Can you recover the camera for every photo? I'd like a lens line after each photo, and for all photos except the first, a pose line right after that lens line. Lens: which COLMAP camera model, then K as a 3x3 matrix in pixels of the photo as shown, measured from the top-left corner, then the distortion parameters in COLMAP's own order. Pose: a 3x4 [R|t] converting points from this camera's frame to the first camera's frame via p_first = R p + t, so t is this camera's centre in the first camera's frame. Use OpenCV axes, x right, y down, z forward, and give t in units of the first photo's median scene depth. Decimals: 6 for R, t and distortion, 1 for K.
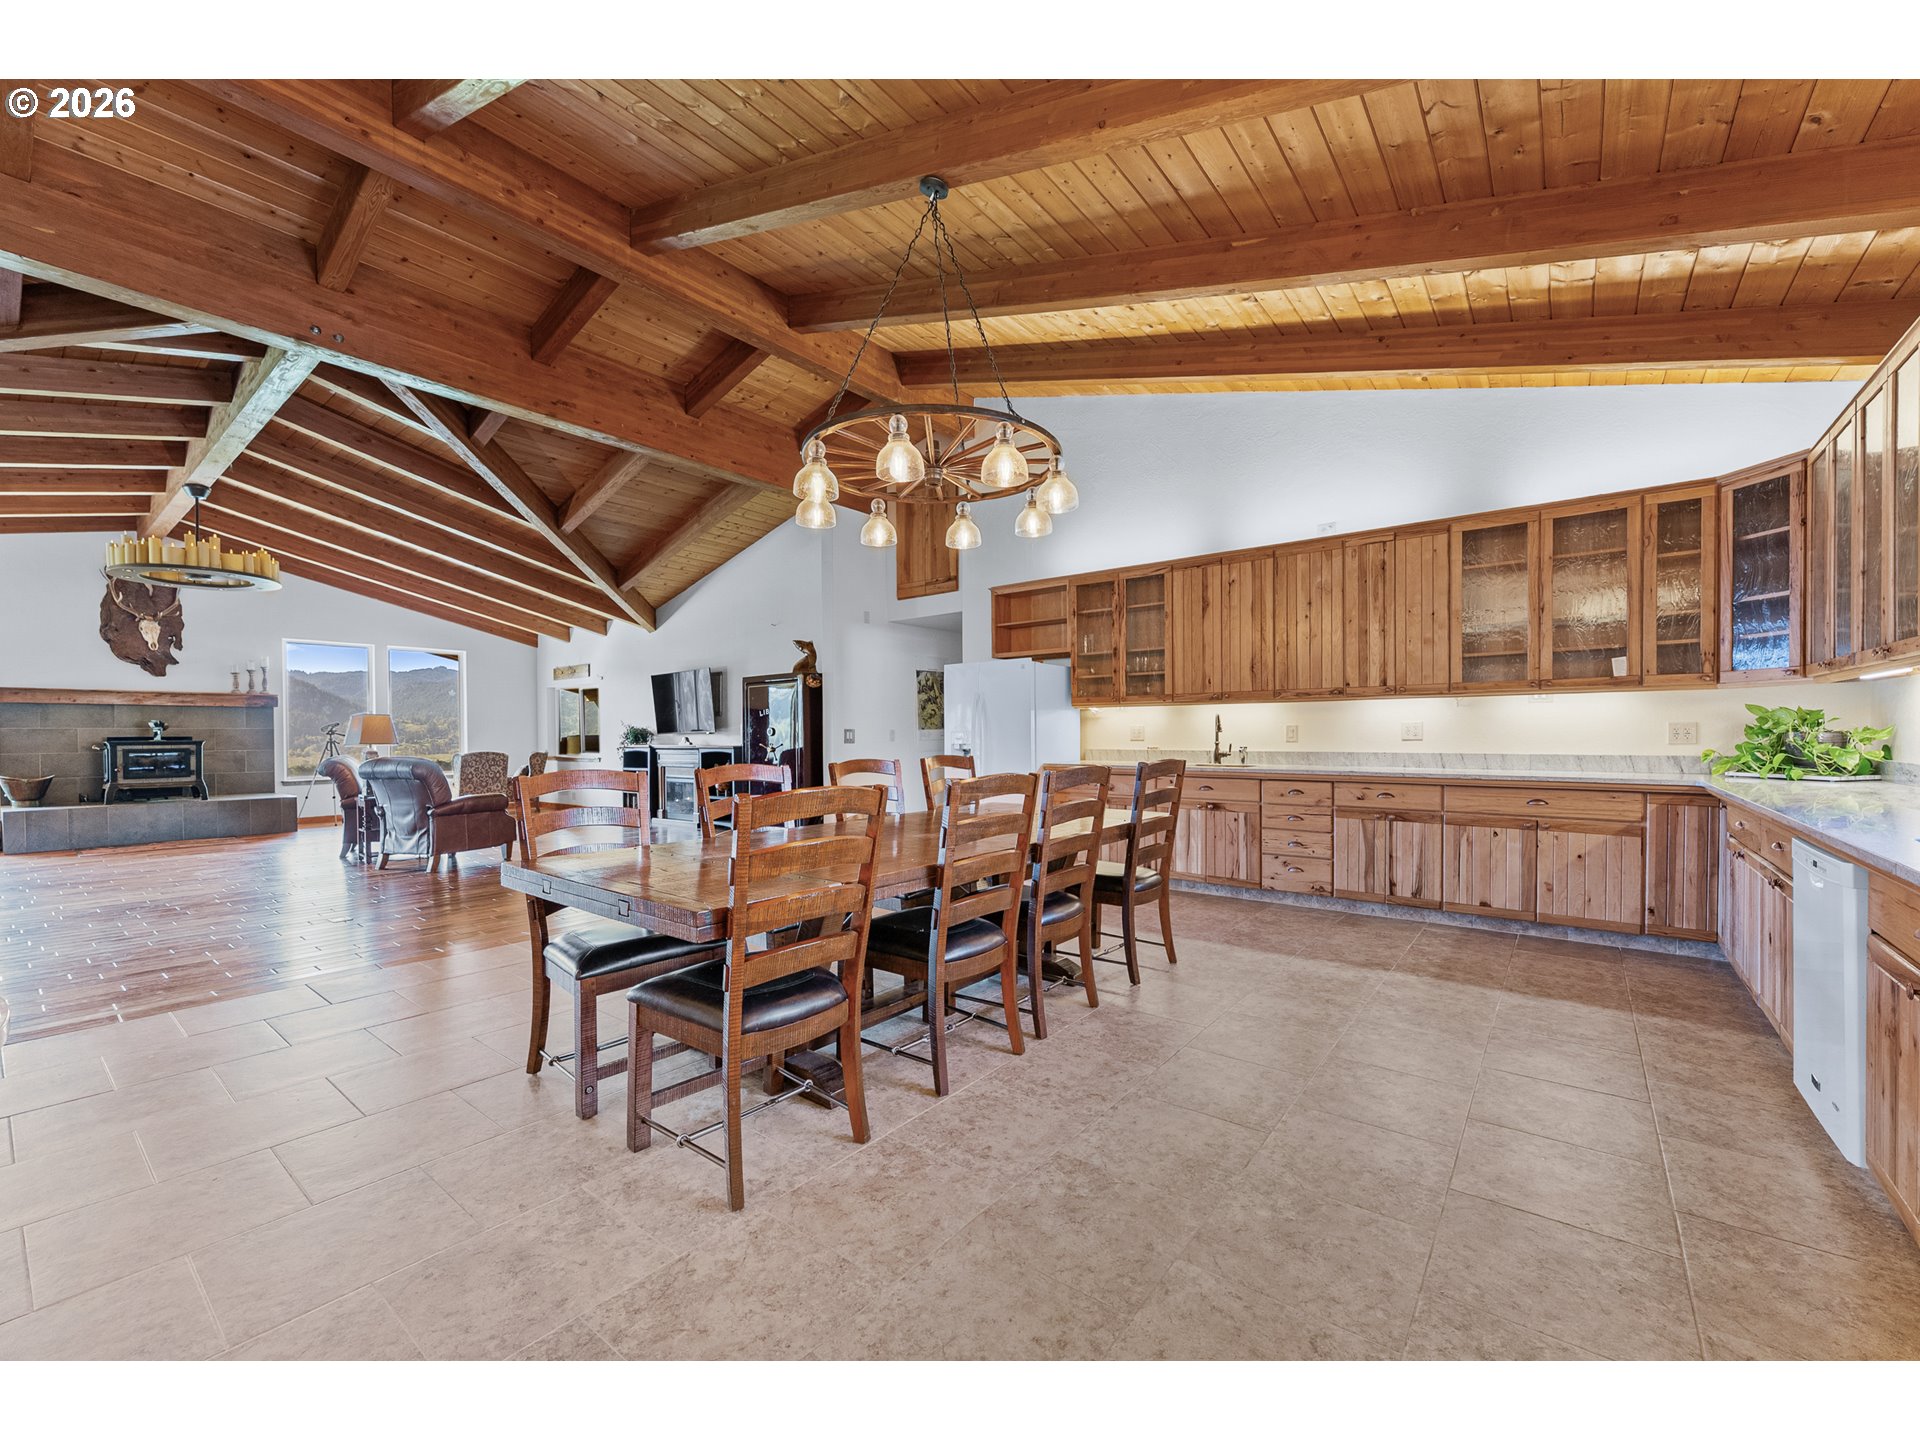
lens RADIAL K [[786.6, 0, 952.4], [0, 786.6, 731.6], [0, 0, 1]] dist [0.000525, 0.000005]
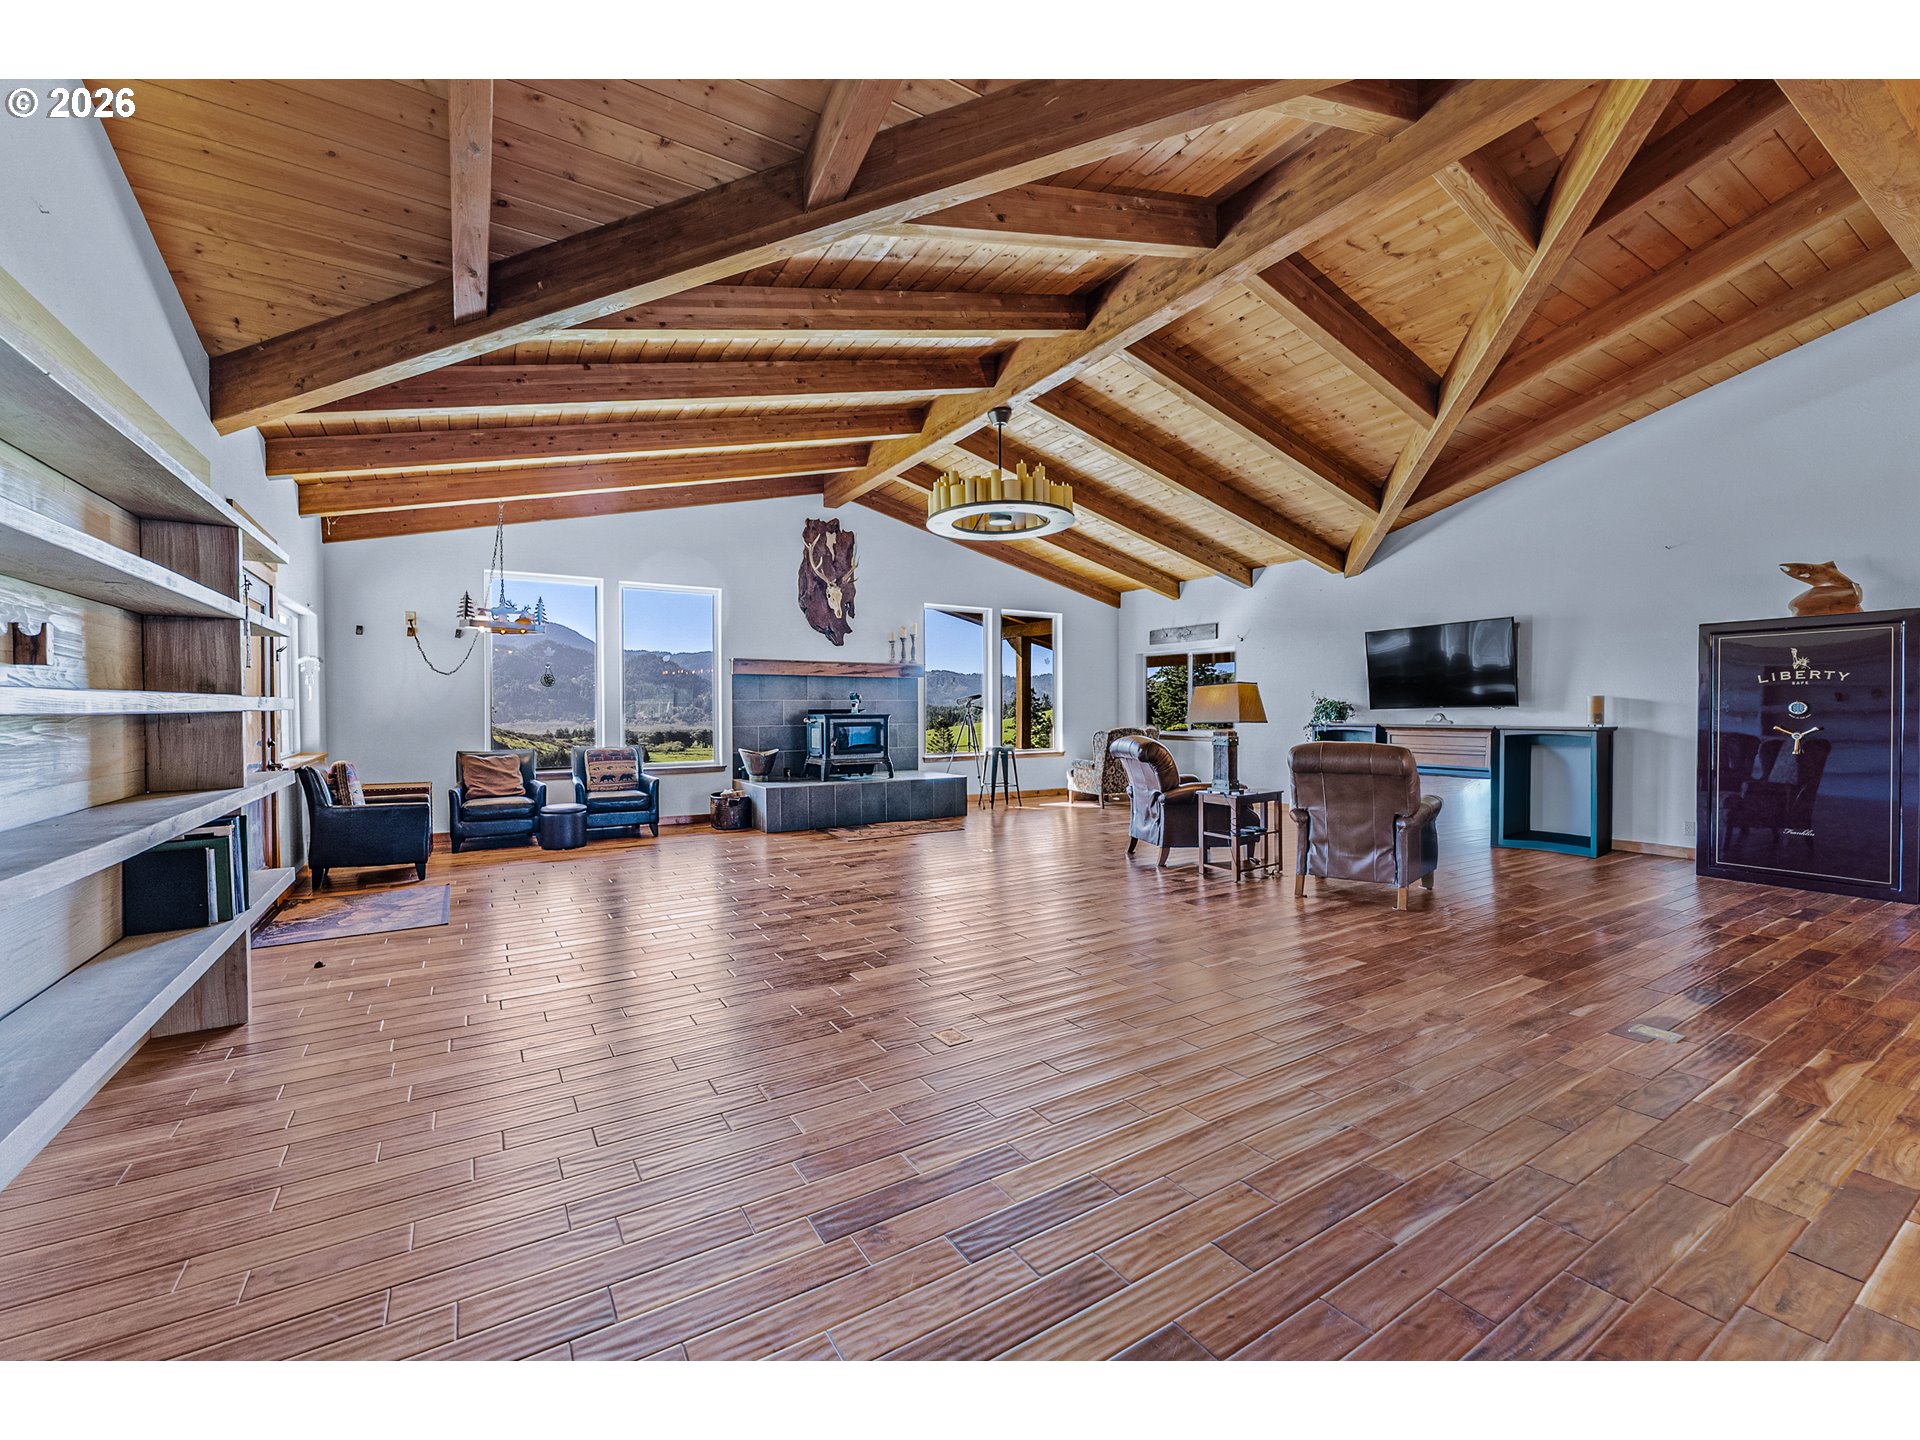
lens RADIAL K [[786.6, 0, 966.6], [0, 786.6, 730.9], [0, 0, 1]] dist [0.000525, 0.000005]
pose [[0.945506, 0.013112, -0.325340, -0.554640], [-0.001243, 0.999327, 0.036663, -0.002783], [0.325601, -0.034261, 0.944886, 0.151441]]
